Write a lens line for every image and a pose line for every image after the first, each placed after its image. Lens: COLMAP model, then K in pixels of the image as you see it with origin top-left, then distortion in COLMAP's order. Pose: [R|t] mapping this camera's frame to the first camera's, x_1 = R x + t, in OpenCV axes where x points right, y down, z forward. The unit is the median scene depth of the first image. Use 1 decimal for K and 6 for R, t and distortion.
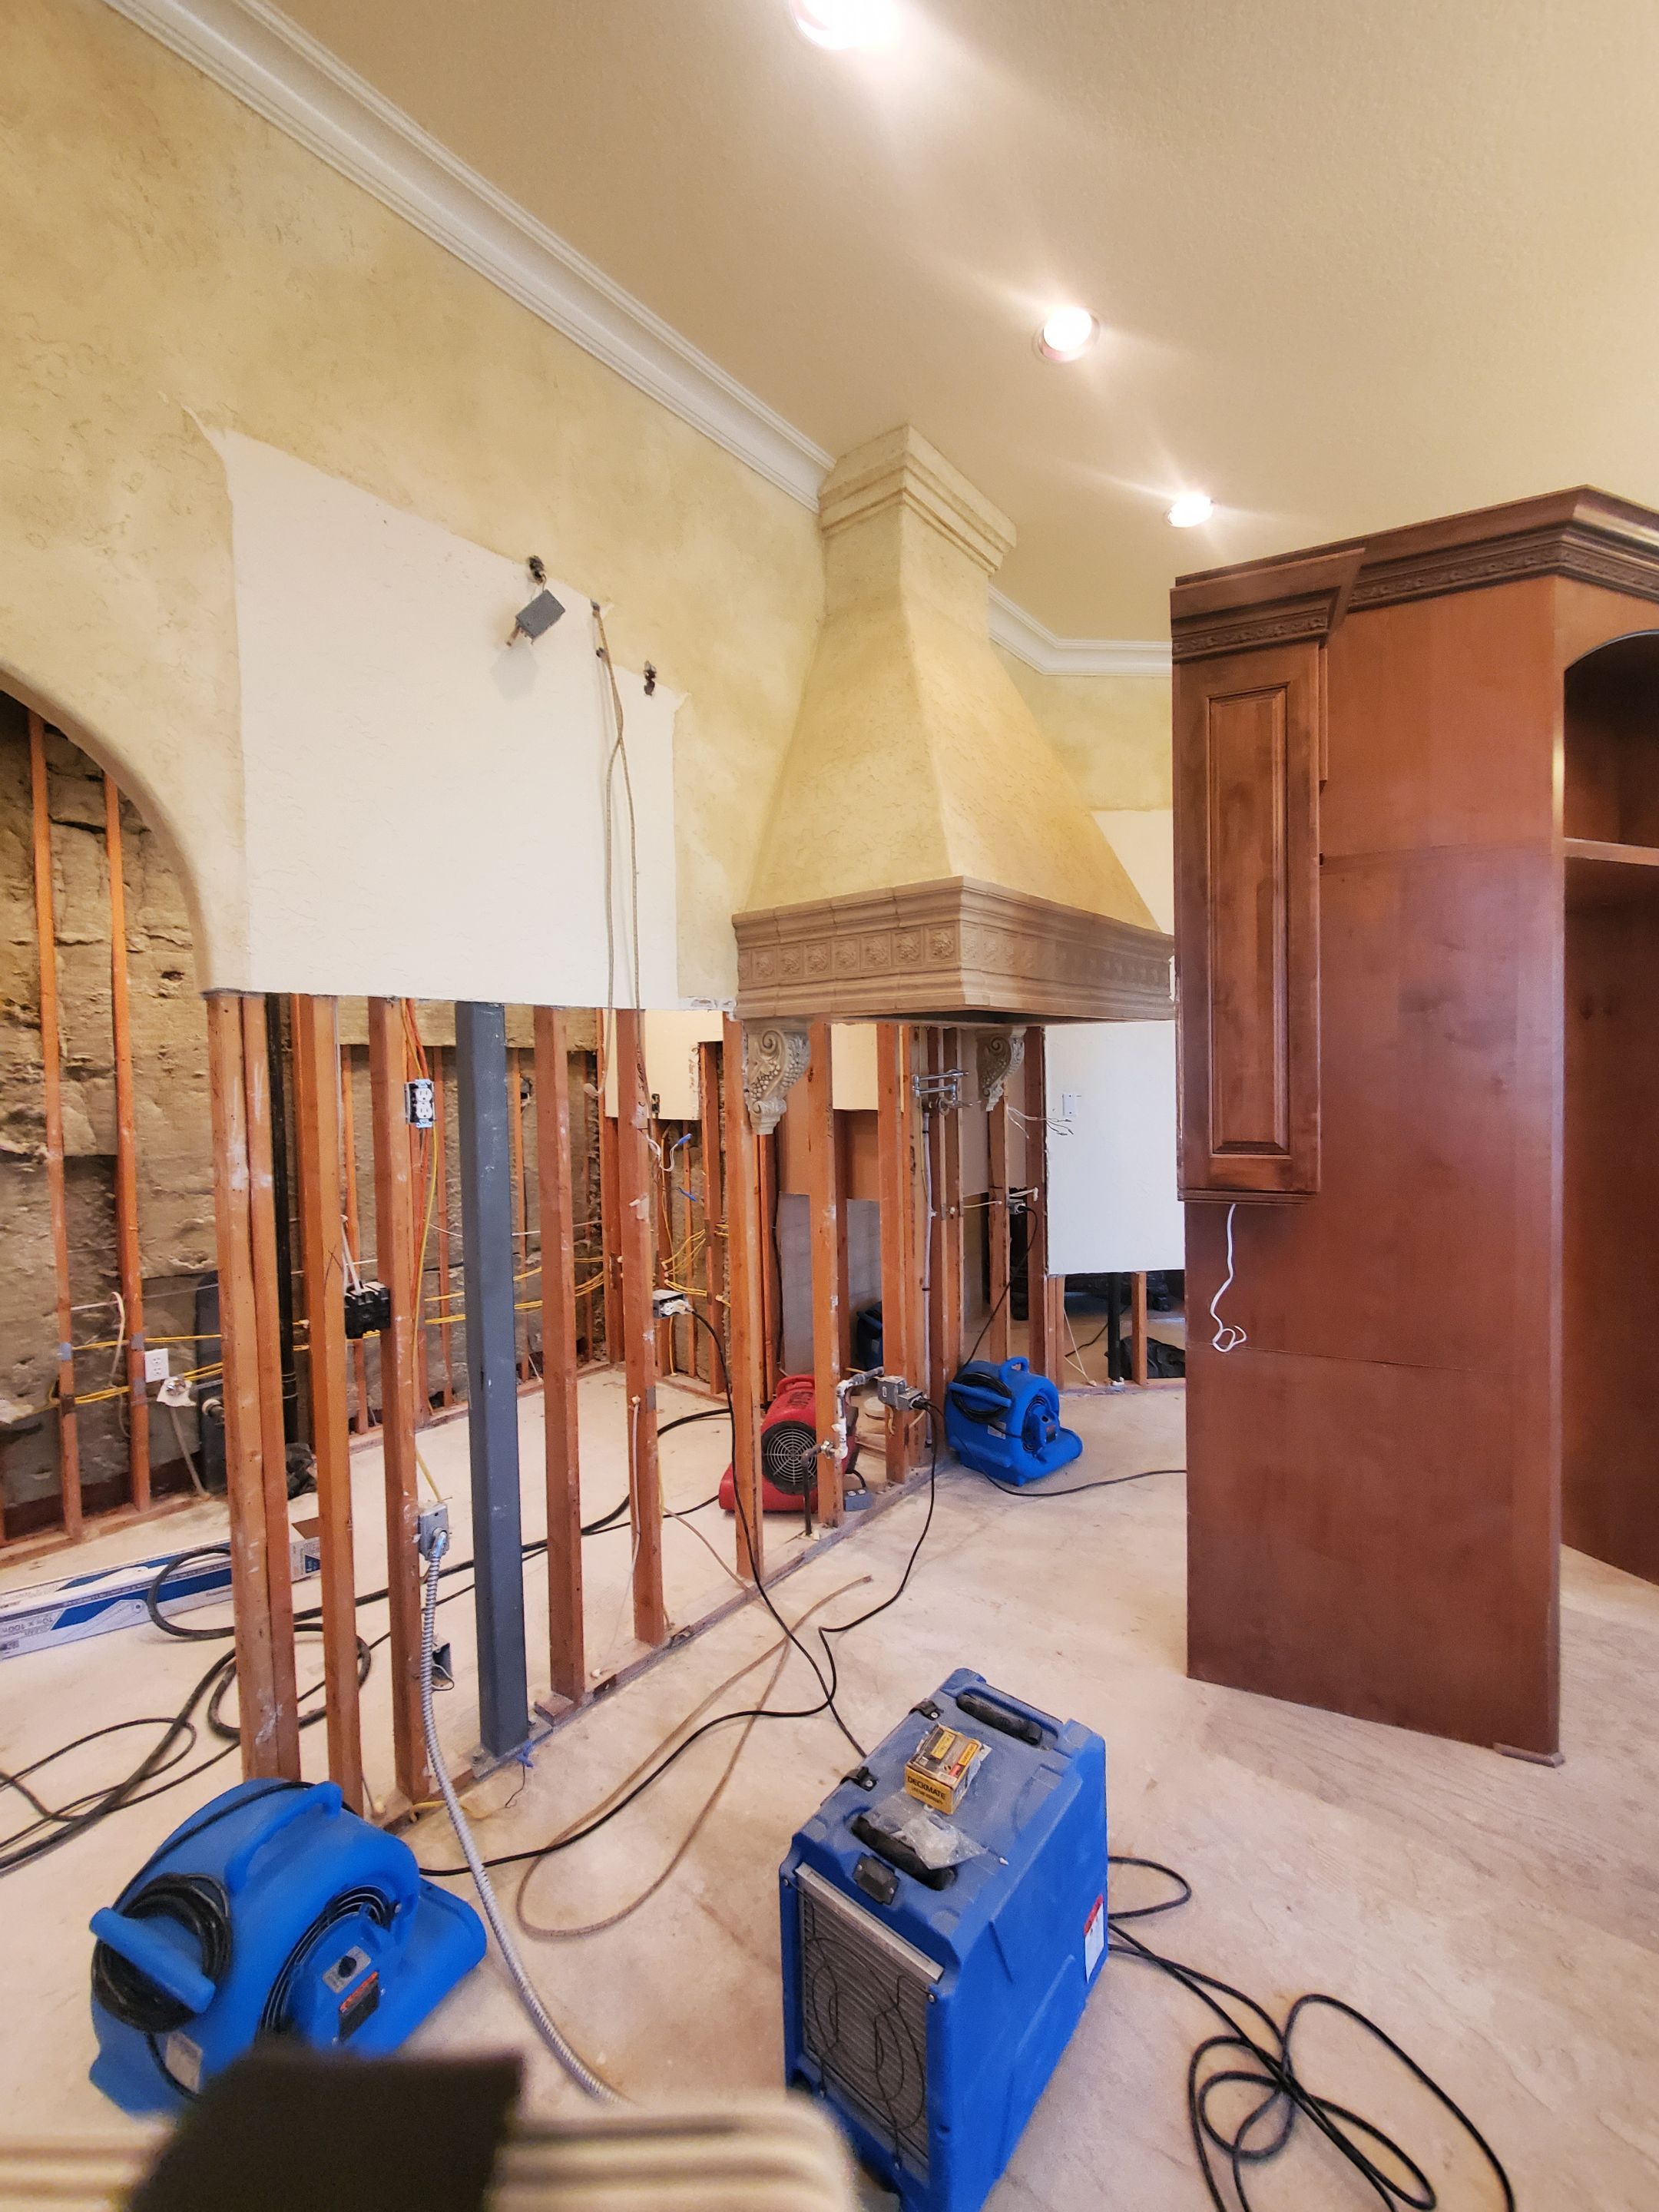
lens RADIAL K [[877.7, 0, 838.0], [0, 877.7, 1099.6], [0, 0, 1]] dist [0.009776, -0.005566]
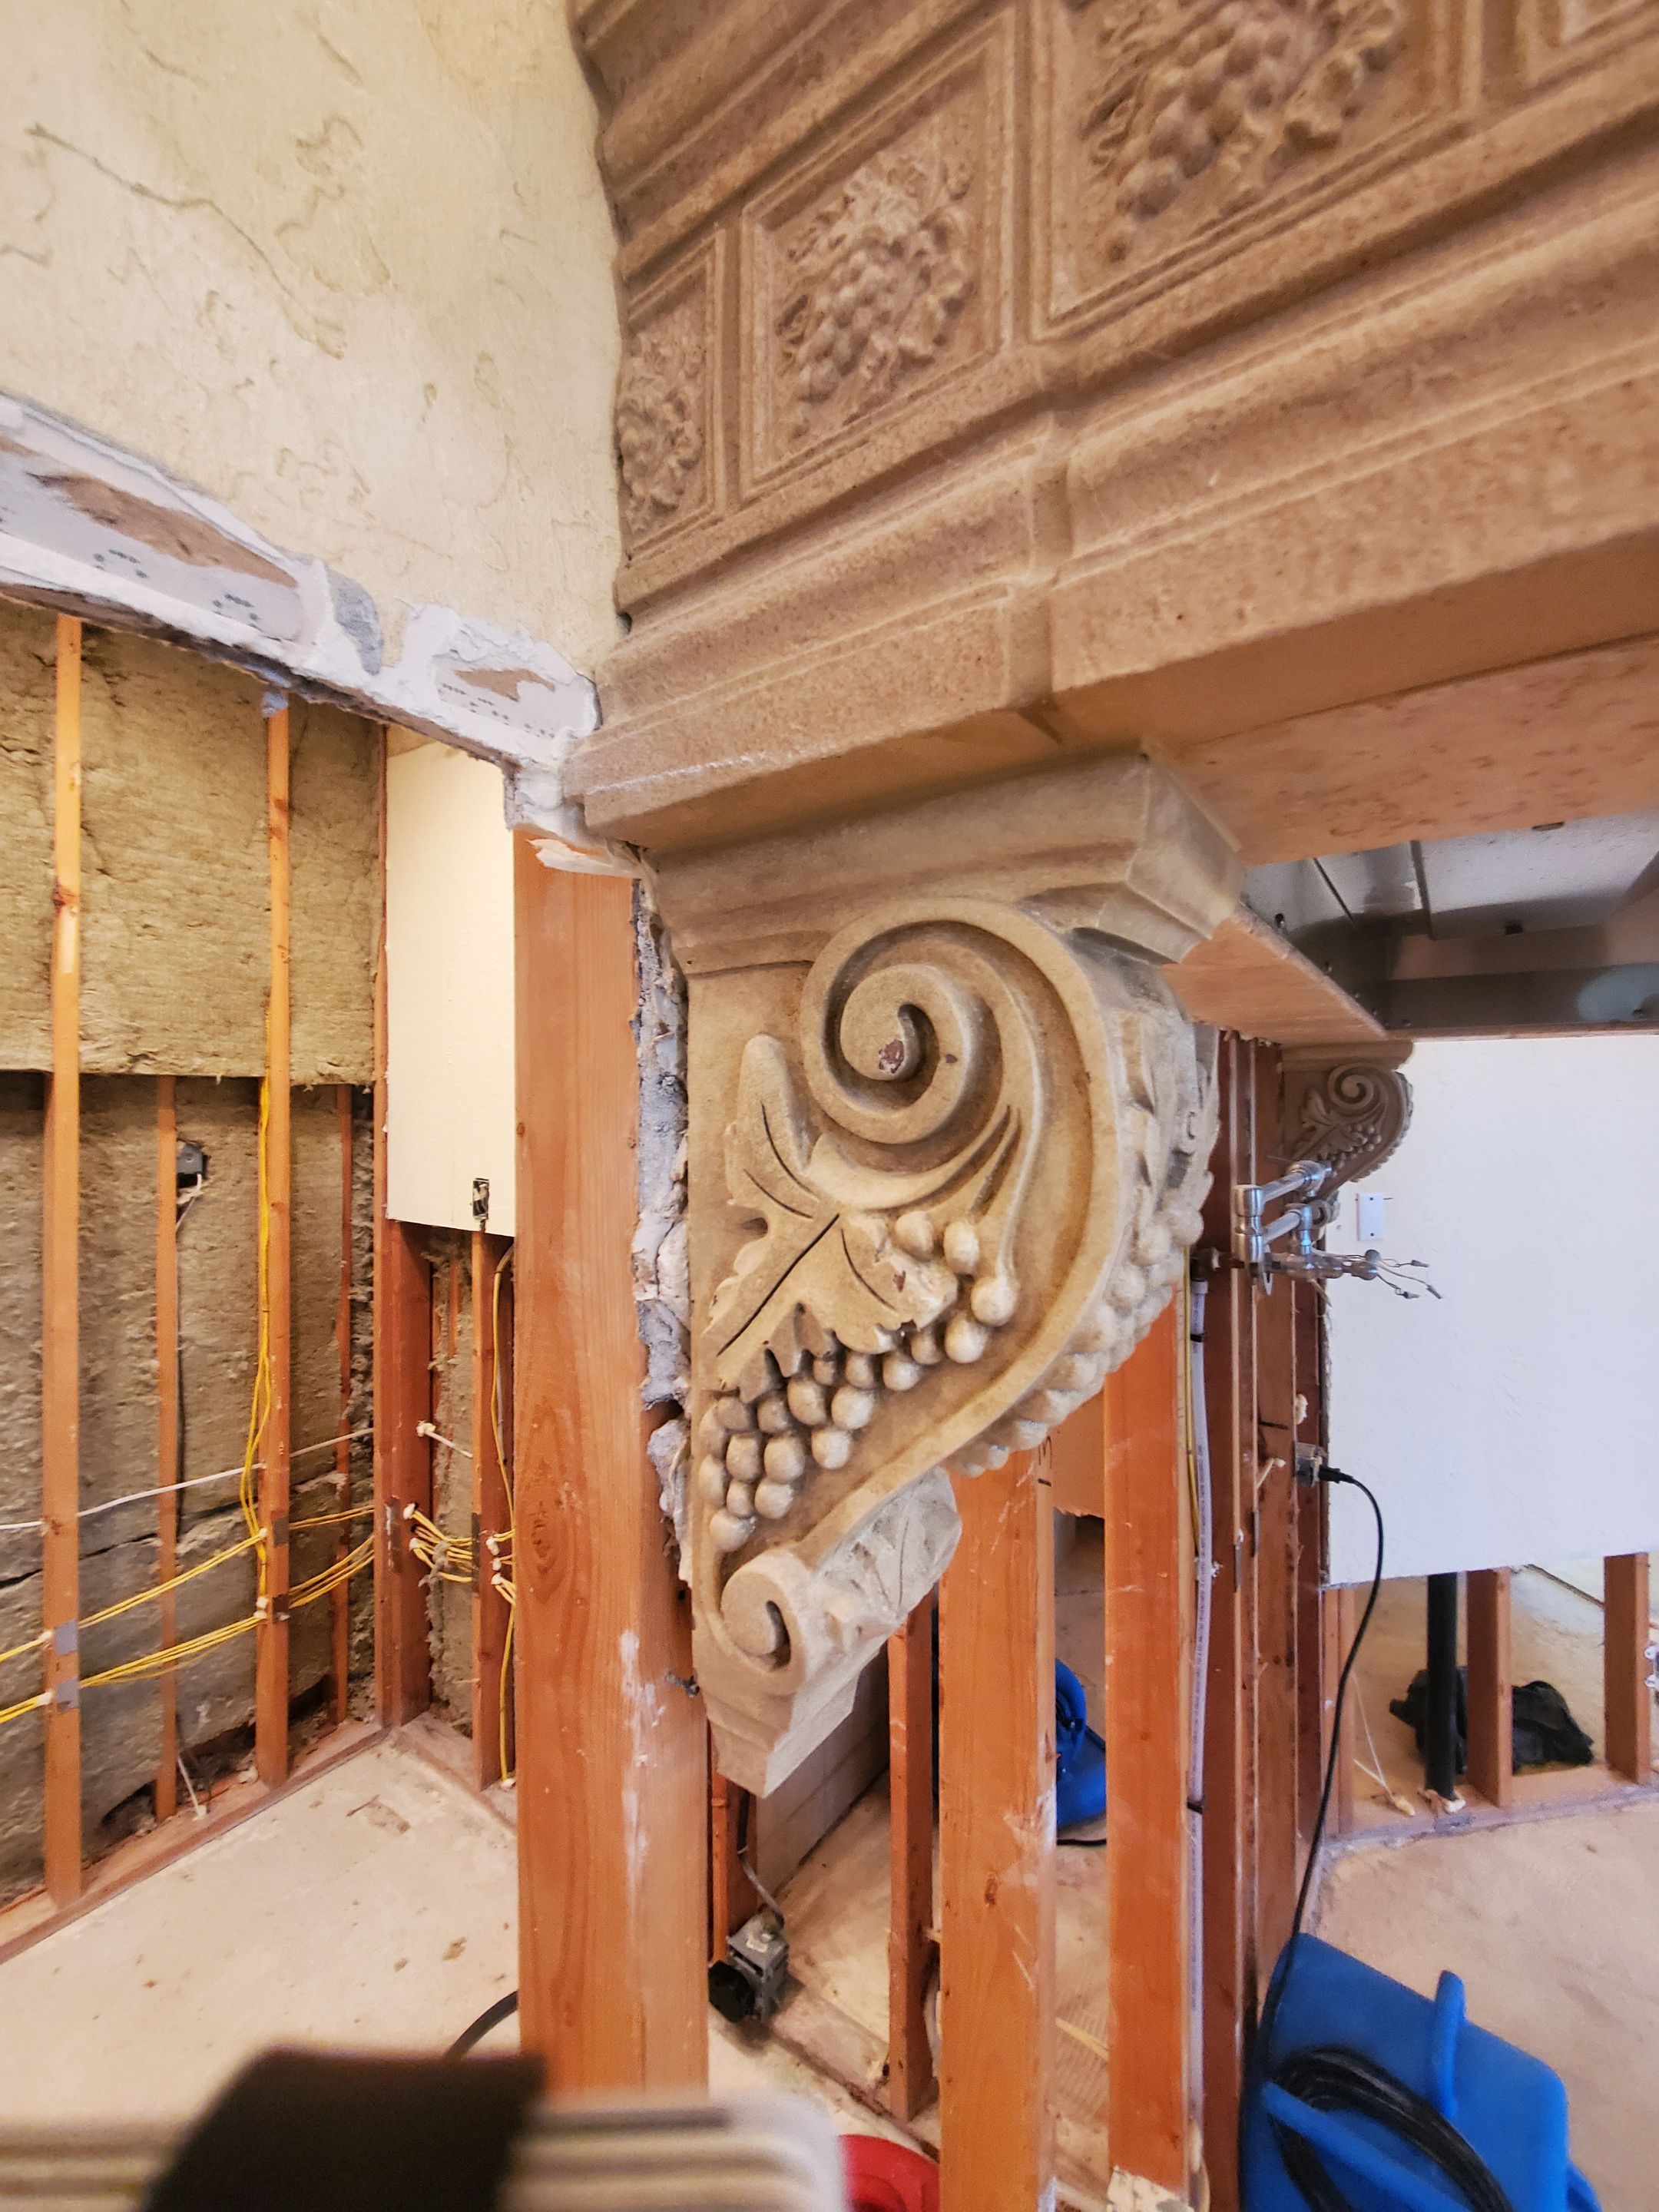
lens RADIAL K [[877.7, 0, 838.0], [0, 877.7, 1099.6], [0, 0, 1]] dist [0.009776, -0.005566]
pose [[0.996982, 0.014867, 0.076203, -0.052389], [-0.011584, 0.998993, -0.043346, -0.030225], [-0.076770, 0.042332, 0.996150, 0.505670]]
